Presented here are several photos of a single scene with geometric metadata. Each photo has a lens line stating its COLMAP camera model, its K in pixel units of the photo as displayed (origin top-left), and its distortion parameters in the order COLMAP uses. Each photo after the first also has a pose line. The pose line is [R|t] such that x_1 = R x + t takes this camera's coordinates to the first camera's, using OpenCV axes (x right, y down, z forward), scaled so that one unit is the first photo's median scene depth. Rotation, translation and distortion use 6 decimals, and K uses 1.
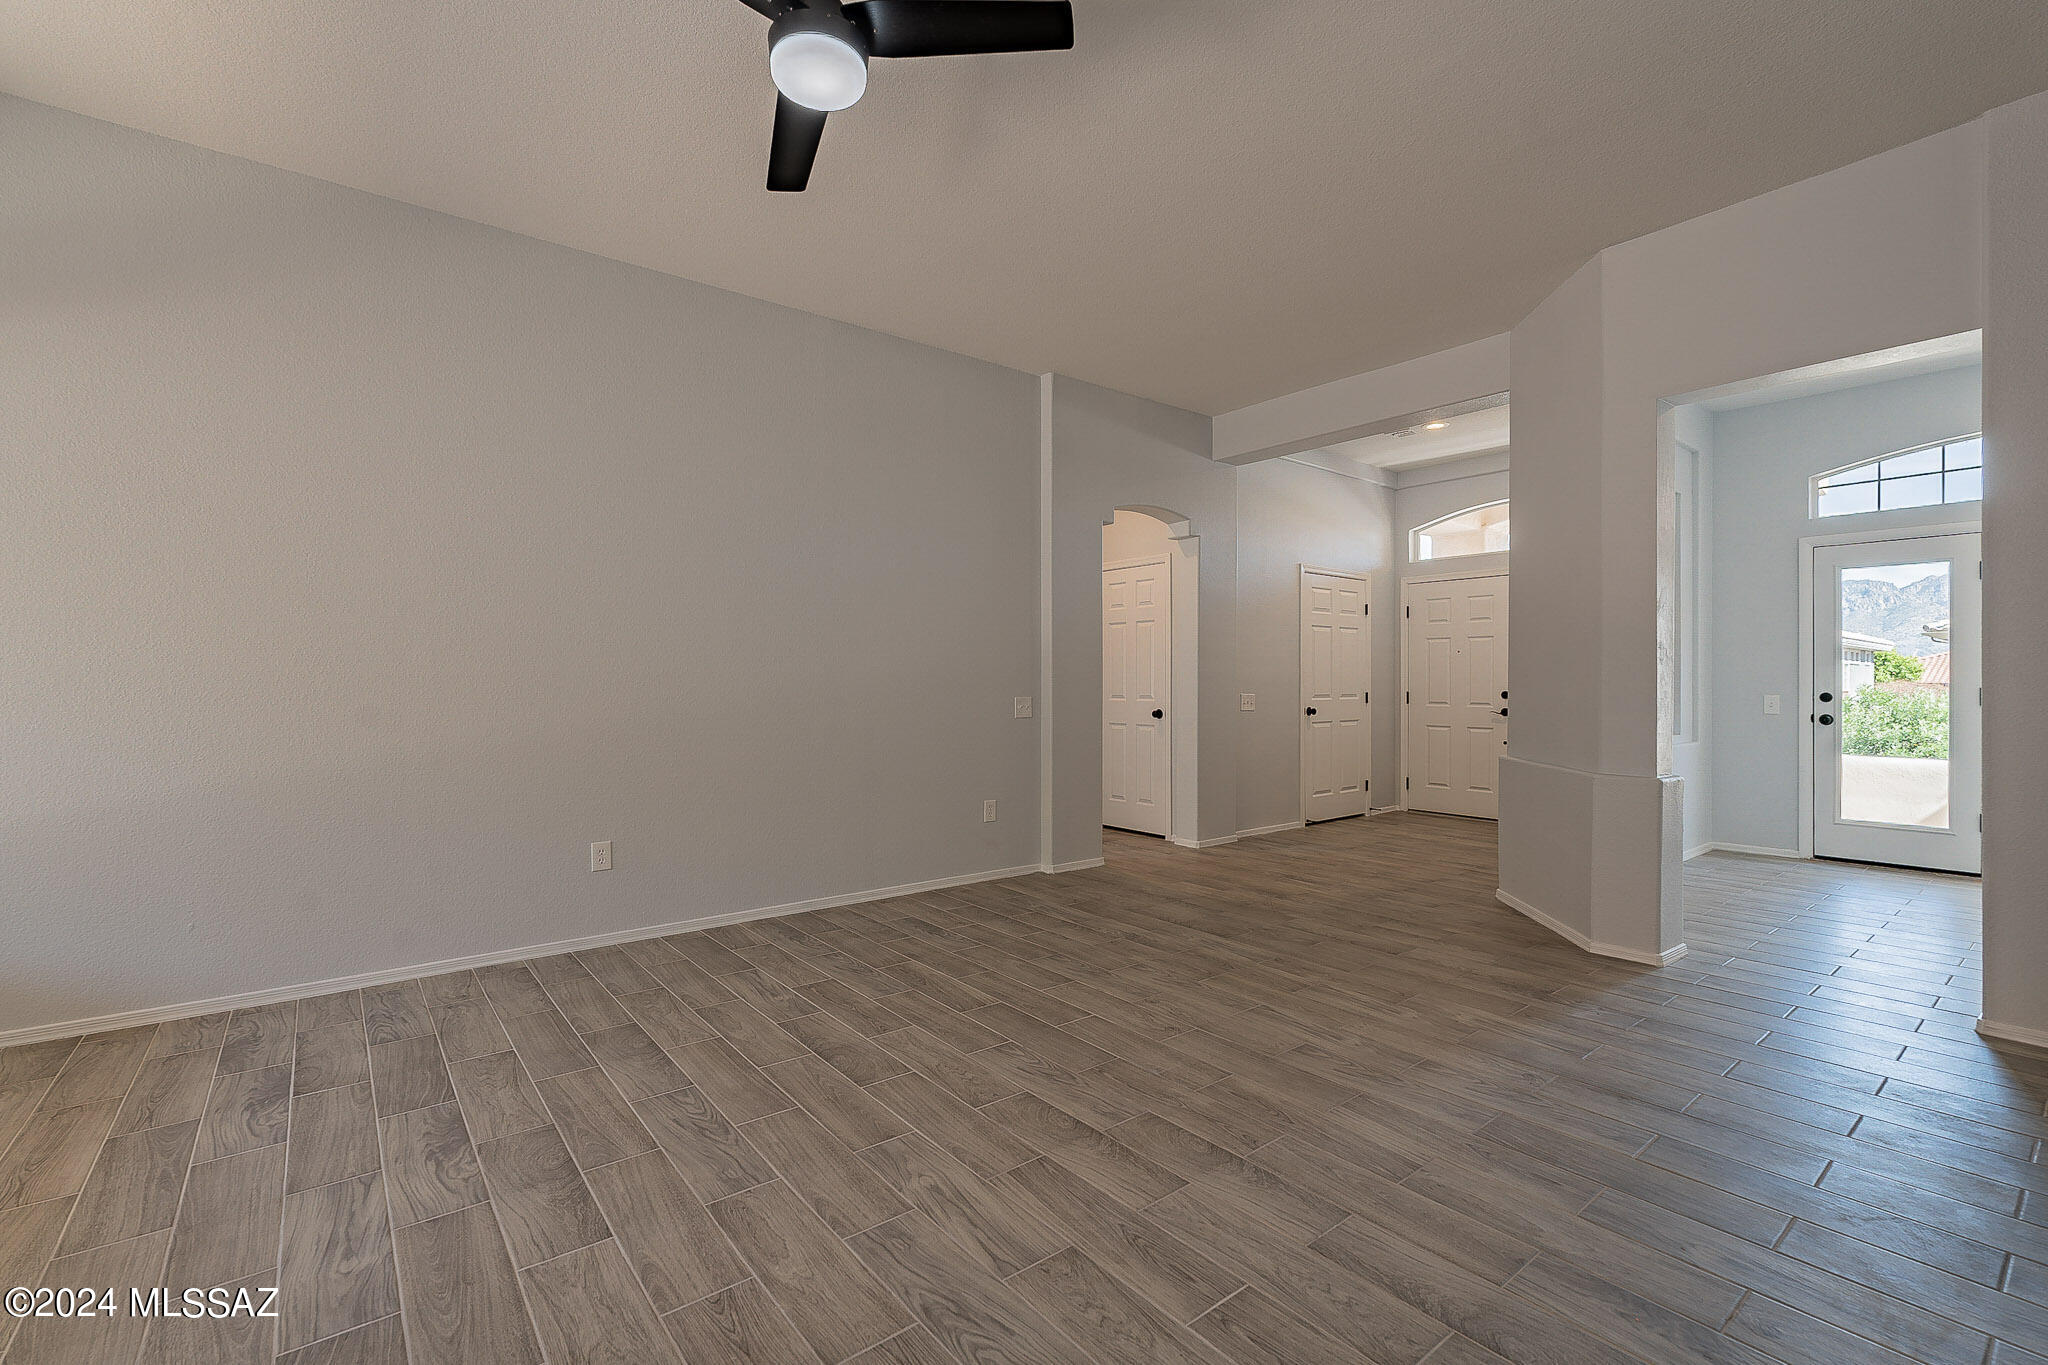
lens RADIAL K [[898.8, 0, 1017.2], [0, 898.8, 688.2], [0, 0, 1]] dist [-0.001050, 0.000027]
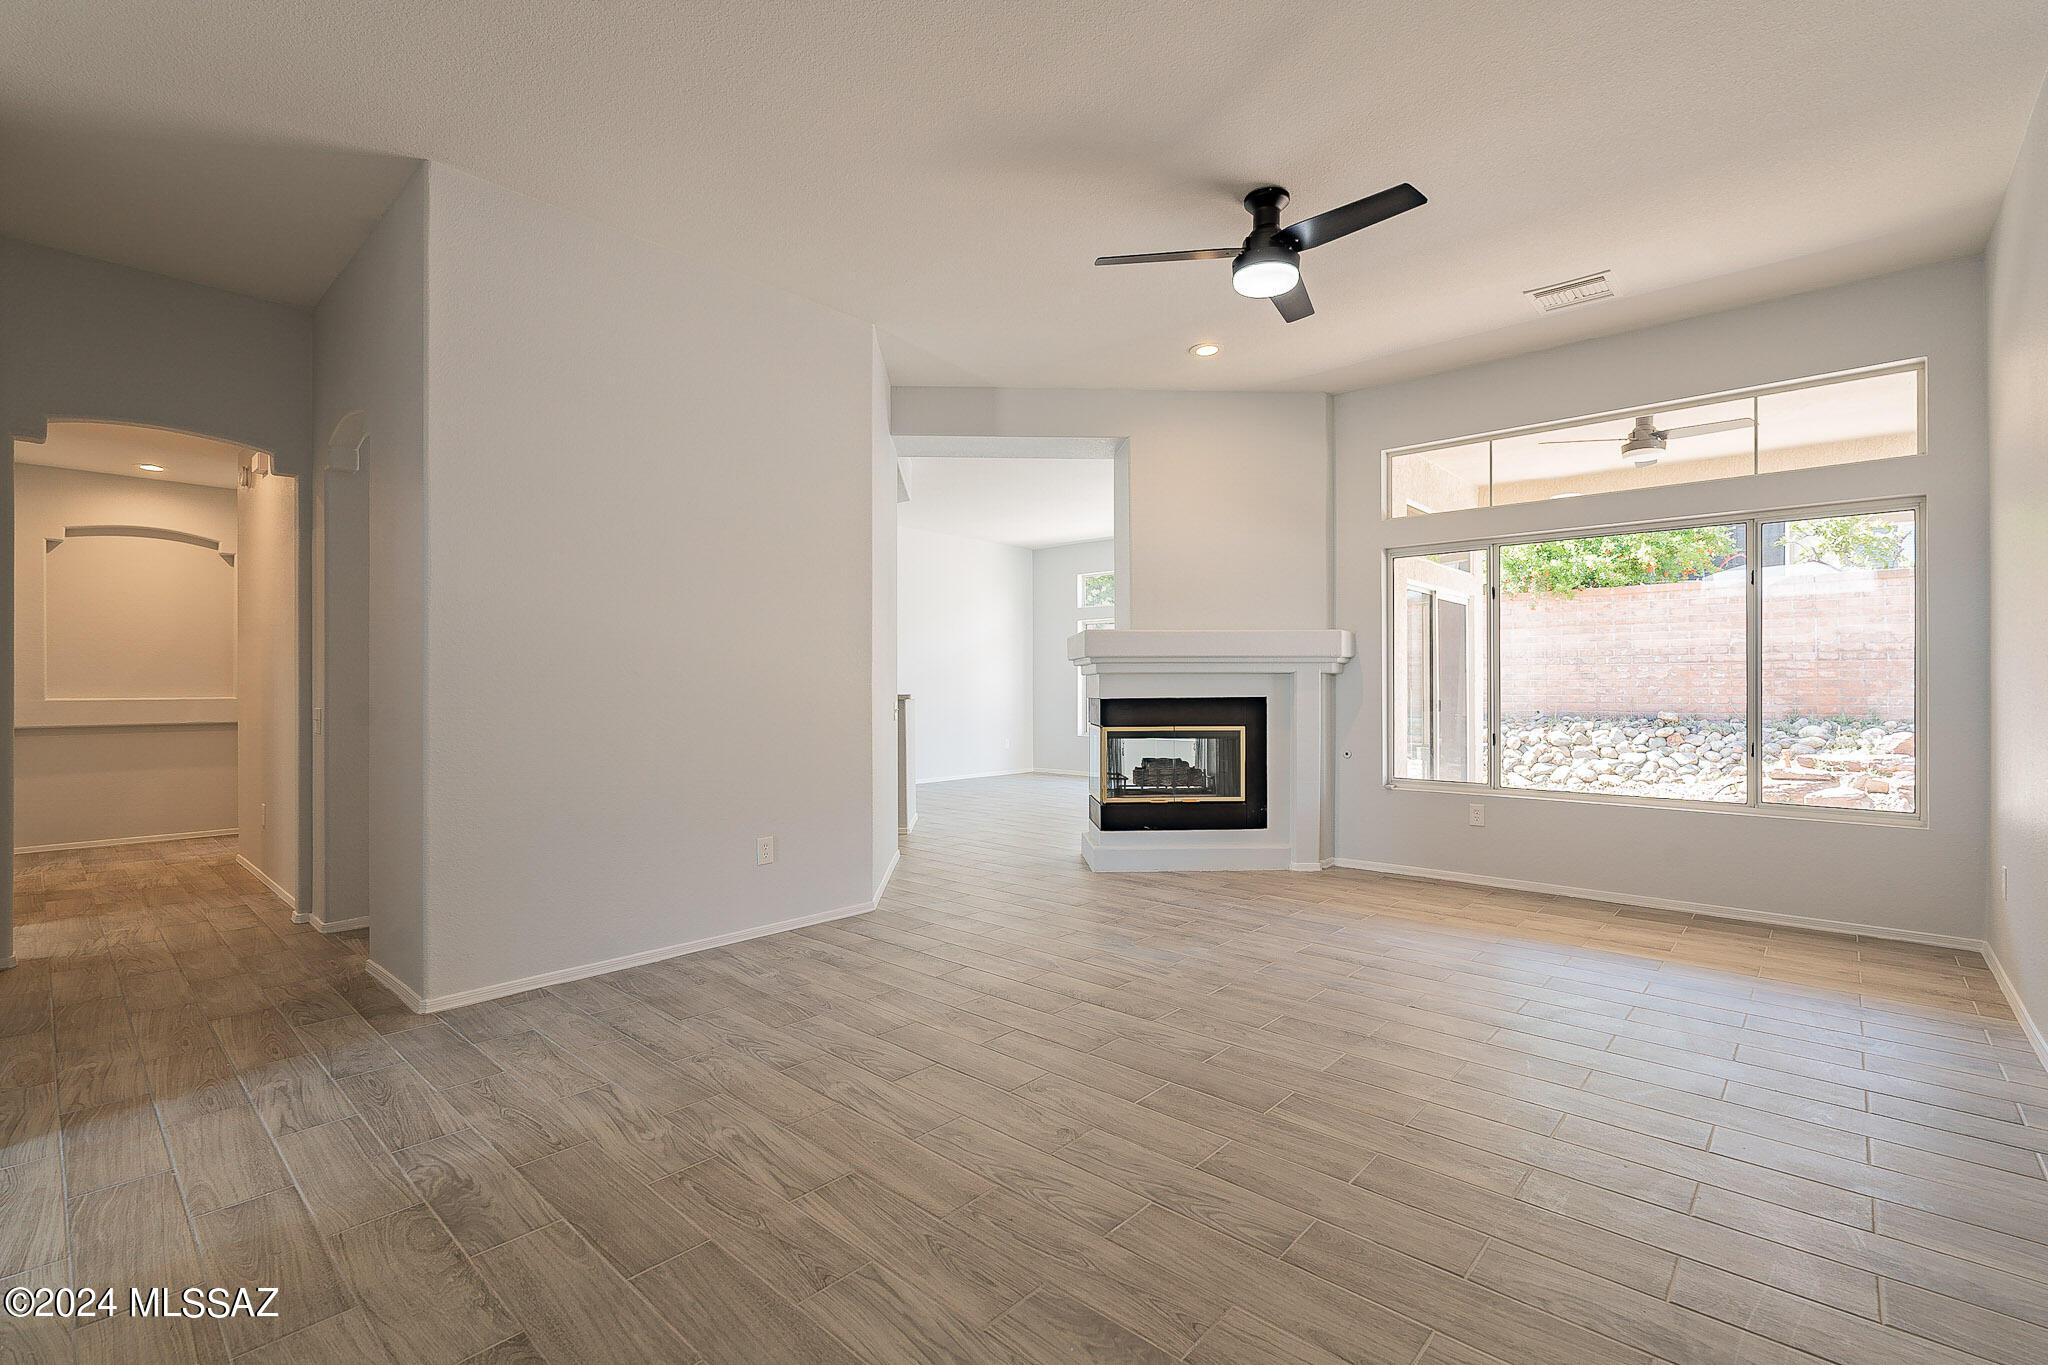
lens RADIAL K [[898.8, 0, 1020.6], [0, 898.8, 688.3], [0, 0, 1]] dist [-0.001050, 0.000027]
pose [[-0.985633, 0.000725, -0.168902, 0.332870], [-0.000280, 0.999982, 0.005925, -0.009463], [0.168903, 0.005887, -0.985615, 1.841587]]
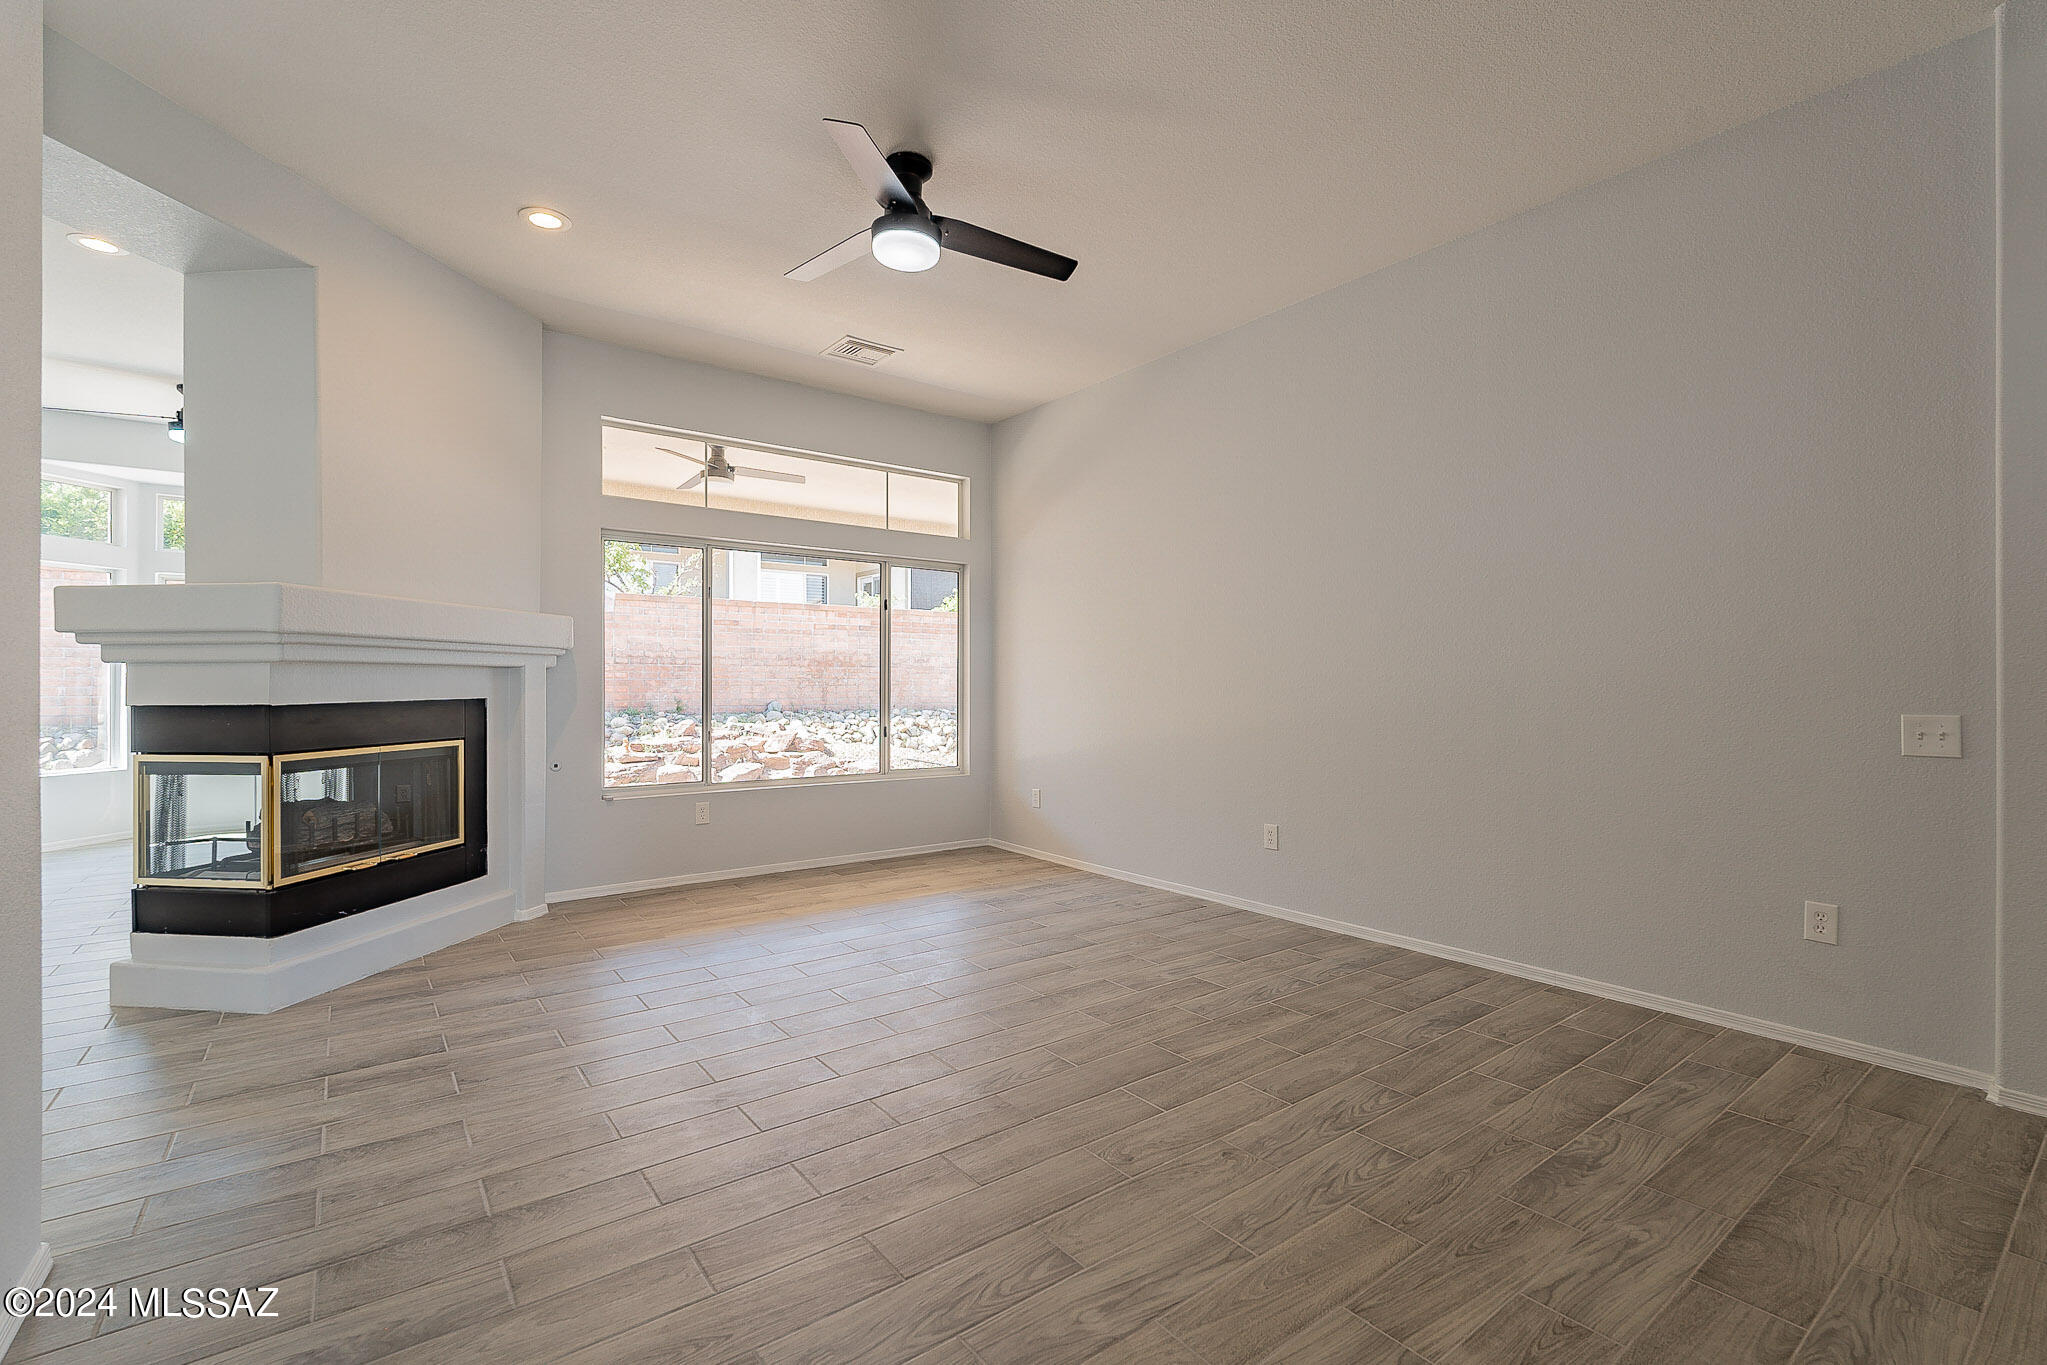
lens RADIAL K [[898.3, 0, 1027.4], [0, 898.3, 691.2], [0, 0, 1]] dist [-0.001050, 0.000027]
pose [[-0.016422, 0.006014, -0.999847, 0.899798], [-0.005586, 0.999966, 0.006106, -0.004826], [0.999850, 0.005685, -0.016388, 0.929730]]
